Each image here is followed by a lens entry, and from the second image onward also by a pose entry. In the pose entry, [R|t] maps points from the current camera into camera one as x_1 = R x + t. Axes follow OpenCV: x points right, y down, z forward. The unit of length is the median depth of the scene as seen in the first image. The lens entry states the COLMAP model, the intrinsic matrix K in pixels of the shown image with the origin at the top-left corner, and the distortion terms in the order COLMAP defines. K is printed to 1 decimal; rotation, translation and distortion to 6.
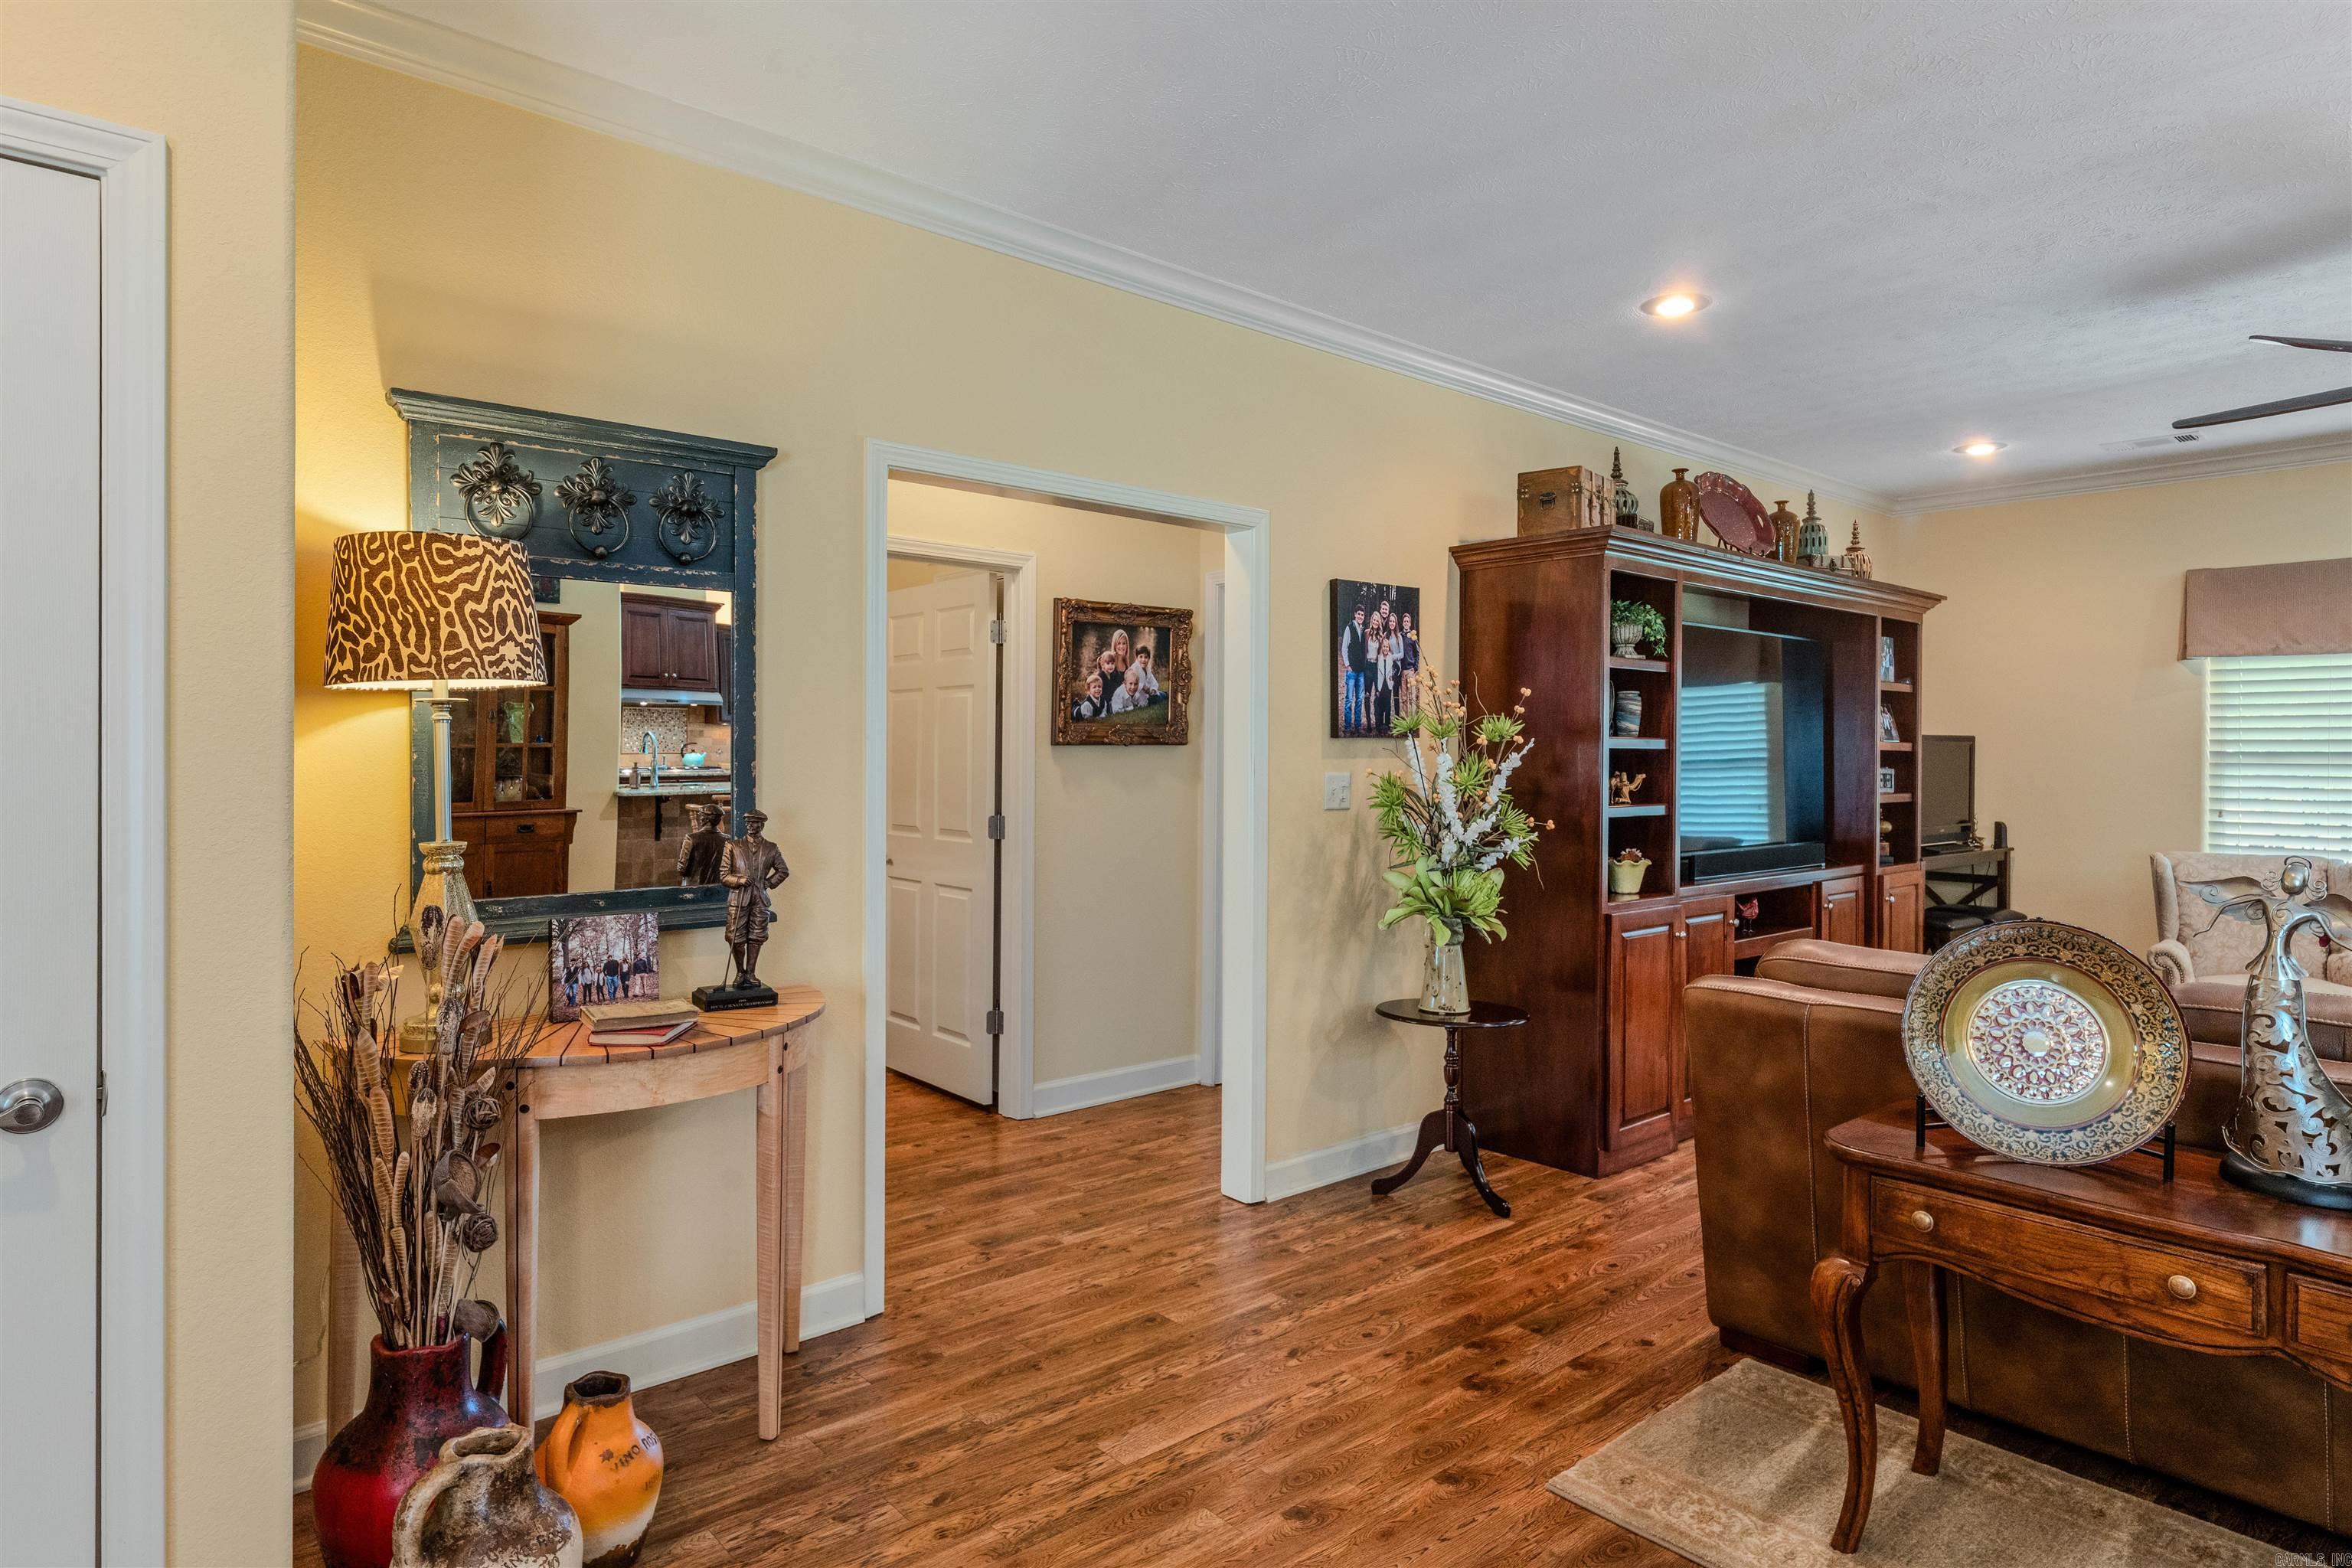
lens RADIAL K [[1324.4, 0, 1176.1], [0, 1324.4, 758.1], [0, 0, 1]] dist [-0.005137, 0.003595]
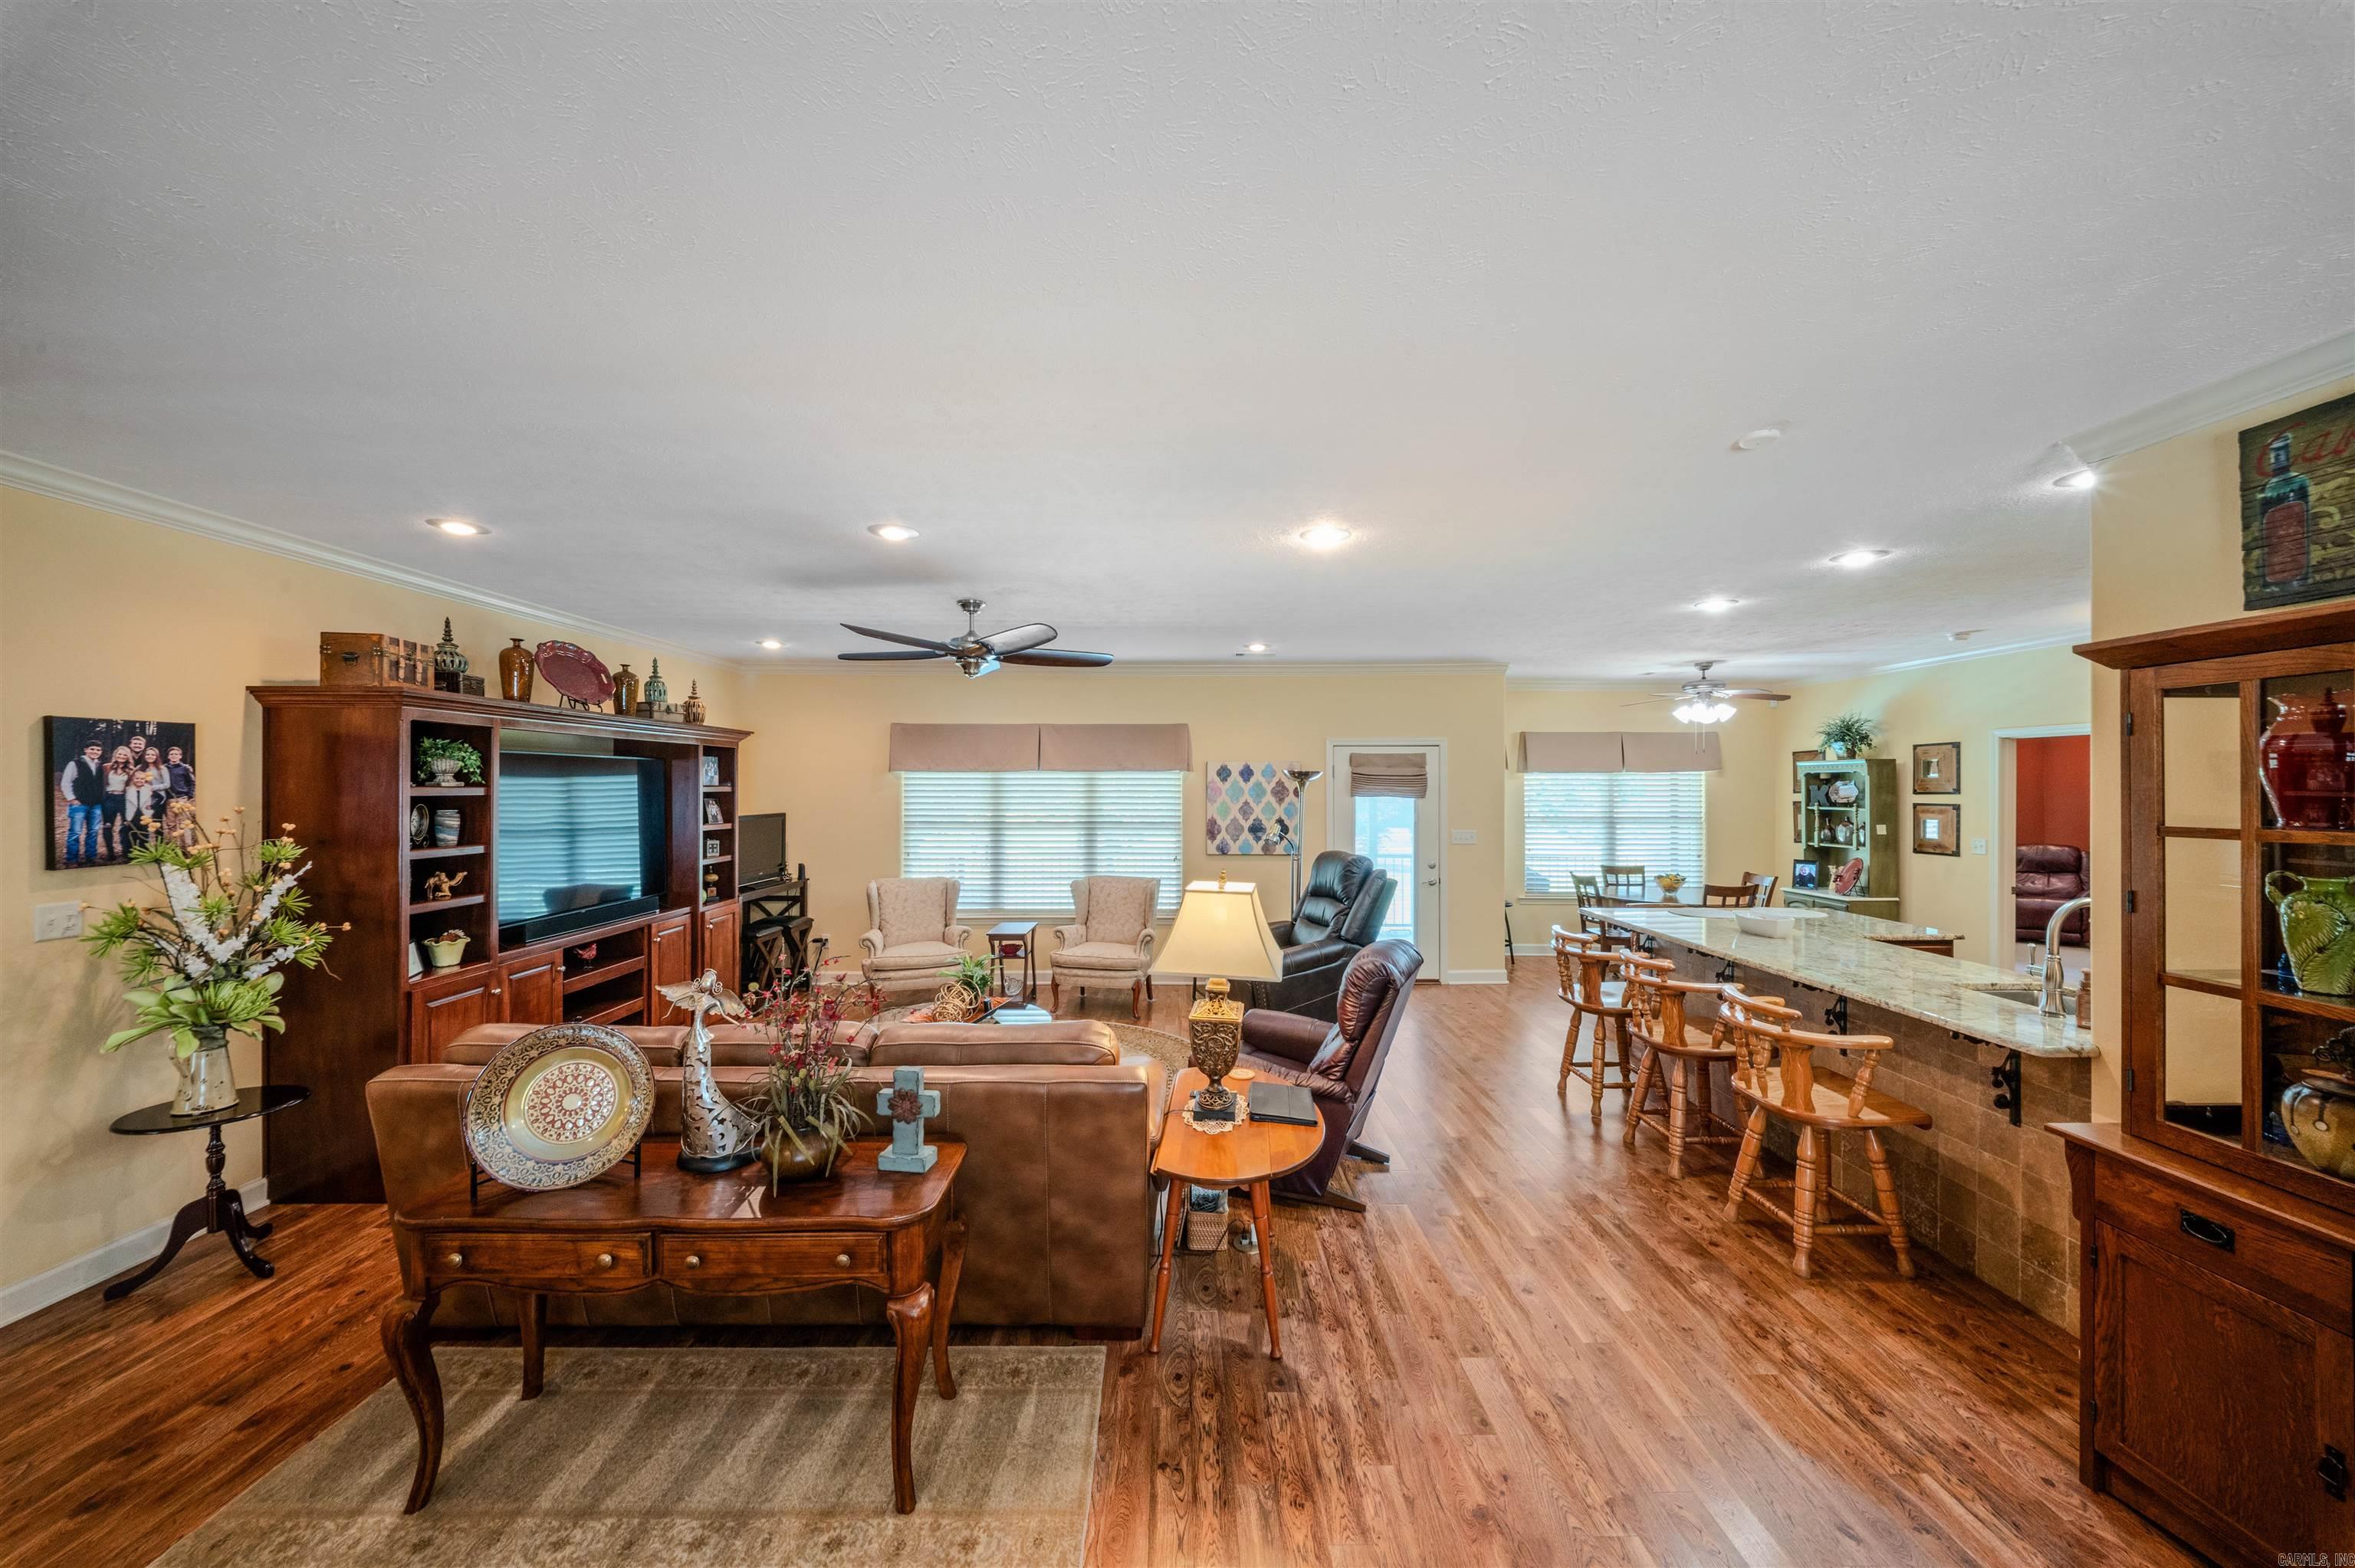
lens RADIAL K [[839.5, 0, 1178.4], [0, 839.5, 783.5], [0, 0, 1]] dist [0.004516, -0.003465]
pose [[0.648758, -0.002754, 0.760990, 0.185672], [0.006163, 0.999980, -0.001635, -0.073116], [-0.760970, 0.005750, 0.648761, -0.081823]]
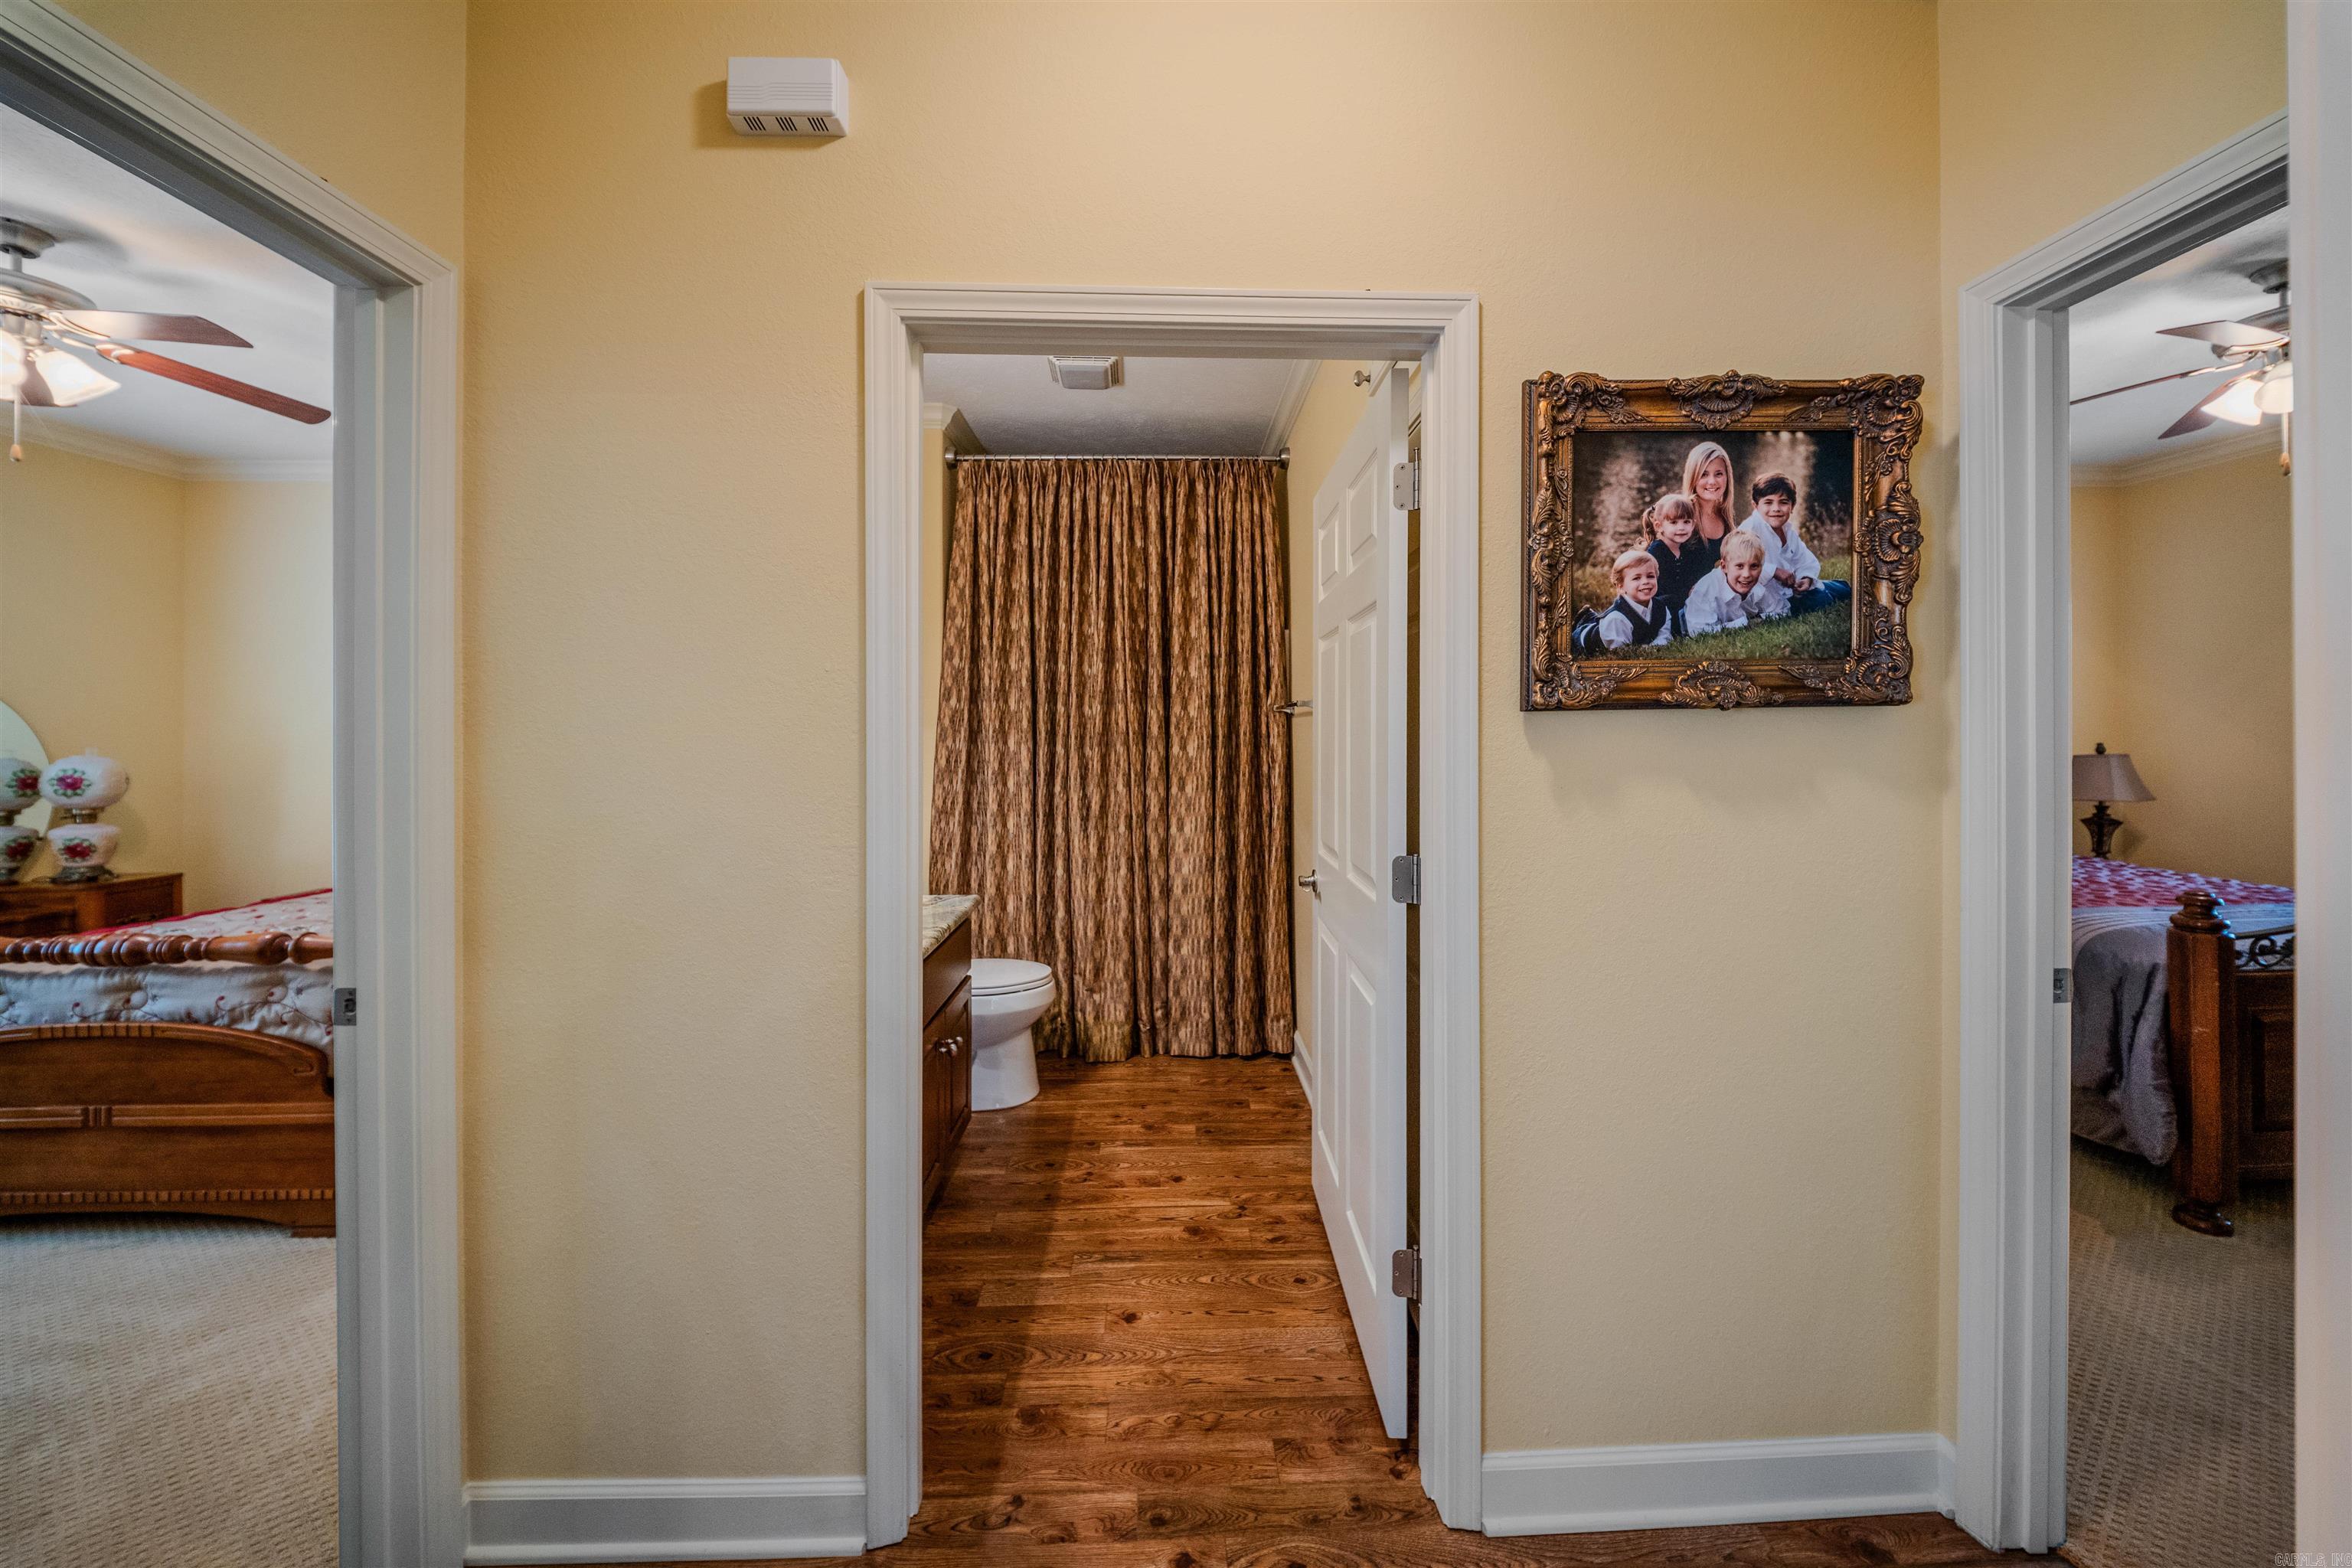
lens RADIAL K [[838.6, 0, 1198.4], [0, 838.6, 741.5], [0, 0, 1]] dist [0.004516, -0.003465]
pose [[0.779049, -0.007584, -0.626918, -0.000326], [0.009049, 0.999959, -0.000851, -0.000183], [0.626898, -0.005010, 0.779085, 0.805326]]
